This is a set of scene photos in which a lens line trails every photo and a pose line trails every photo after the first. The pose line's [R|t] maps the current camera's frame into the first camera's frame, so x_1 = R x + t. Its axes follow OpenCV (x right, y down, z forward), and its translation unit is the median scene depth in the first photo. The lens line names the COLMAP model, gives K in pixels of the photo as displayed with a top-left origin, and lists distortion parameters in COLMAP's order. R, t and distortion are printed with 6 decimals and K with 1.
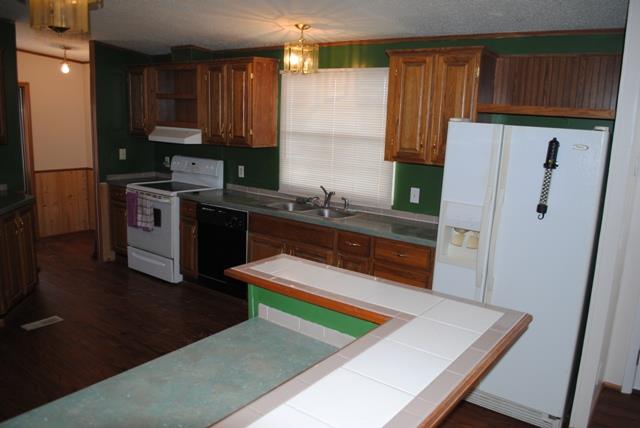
lens RADIAL K [[501.5, 0, 320.0], [0, 501.5, 214.0], [0, 0, 1]] dist [-0.001150, 0.000199]
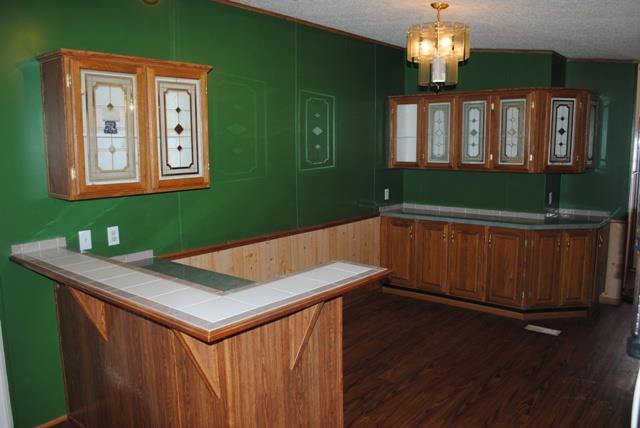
lens RADIAL K [[501.5, 0, 320.0], [0, 501.5, 214.0], [0, 0, 1]] dist [-0.001150, 0.000199]
pose [[0.053571, -0.166704, 0.984551, -0.812885], [0.220837, 0.963531, 0.151128, -0.154912], [-0.973838, 0.209329, 0.088432, 0.661781]]
